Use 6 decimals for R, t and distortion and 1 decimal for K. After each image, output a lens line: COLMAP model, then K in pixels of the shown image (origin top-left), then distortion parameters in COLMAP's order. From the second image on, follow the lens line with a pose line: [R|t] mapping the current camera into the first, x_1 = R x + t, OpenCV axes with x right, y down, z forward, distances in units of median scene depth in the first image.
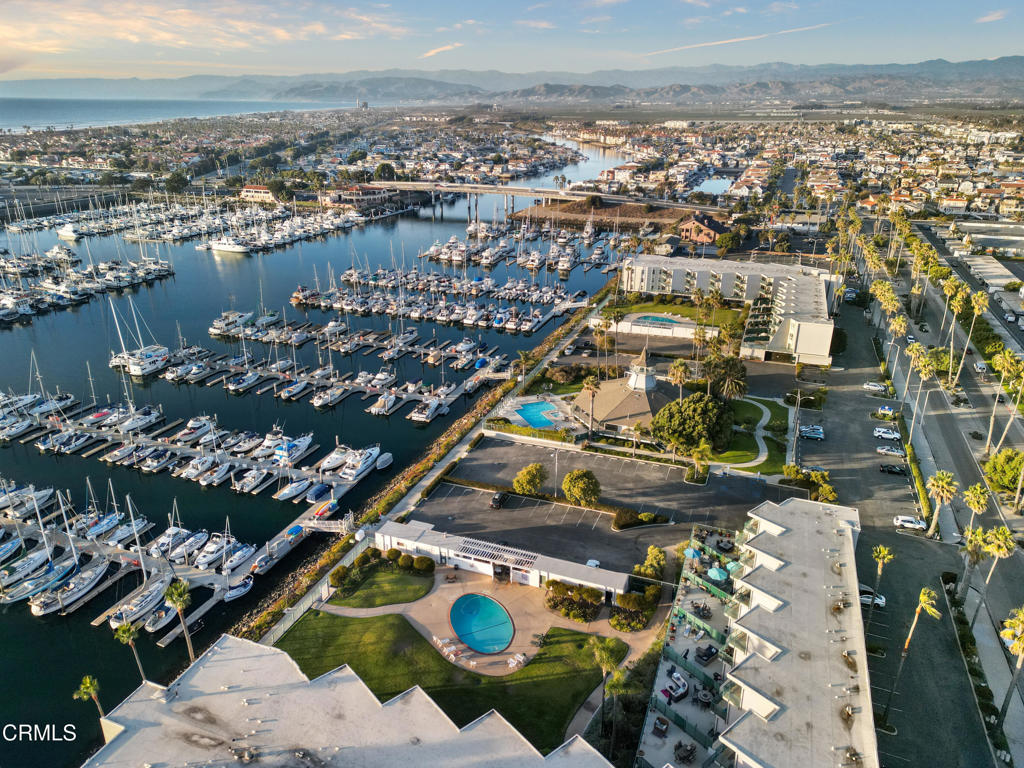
lens RADIAL K [[720.5, 0, 512.0], [0, 720.5, 384.0], [0, 0, 1]] dist [0.074676, -0.065899]
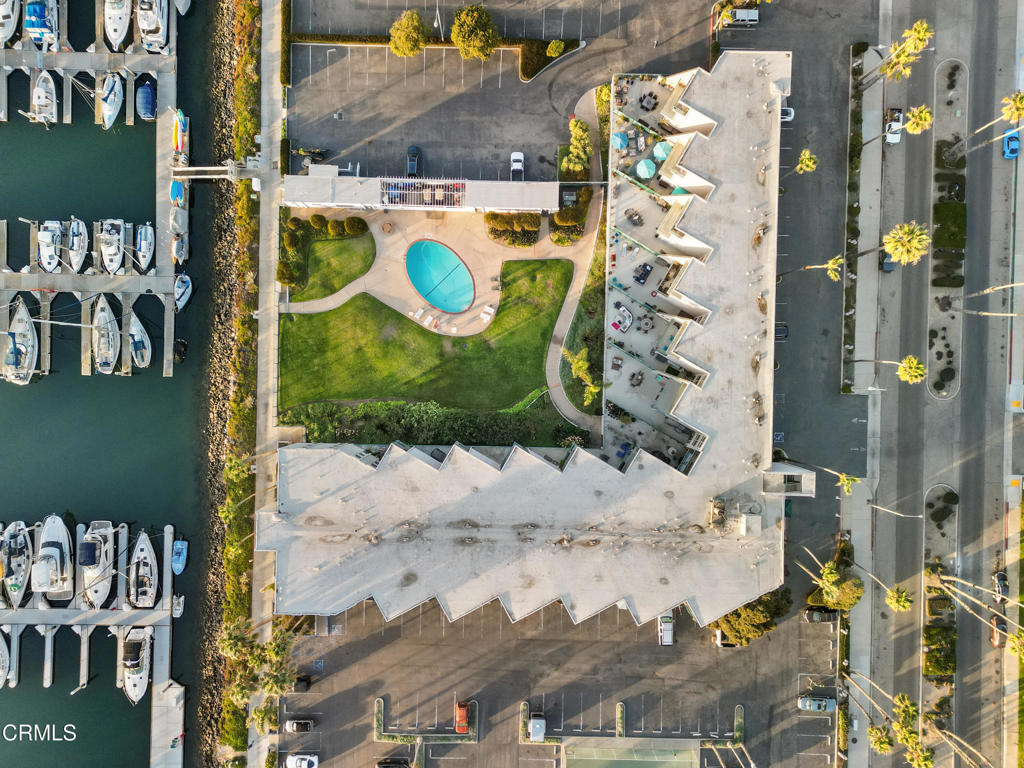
lens RADIAL K [[720.5, 0, 512.0], [0, 720.5, 384.0], [0, 0, 1]] dist [0.074676, -0.065899]
pose [[0.943256, -0.331845, 0.012123, -0.007098], [0.107305, 0.339153, 0.934591, -0.605889], [-0.314251, -0.880258, 0.355517, 0.431565]]
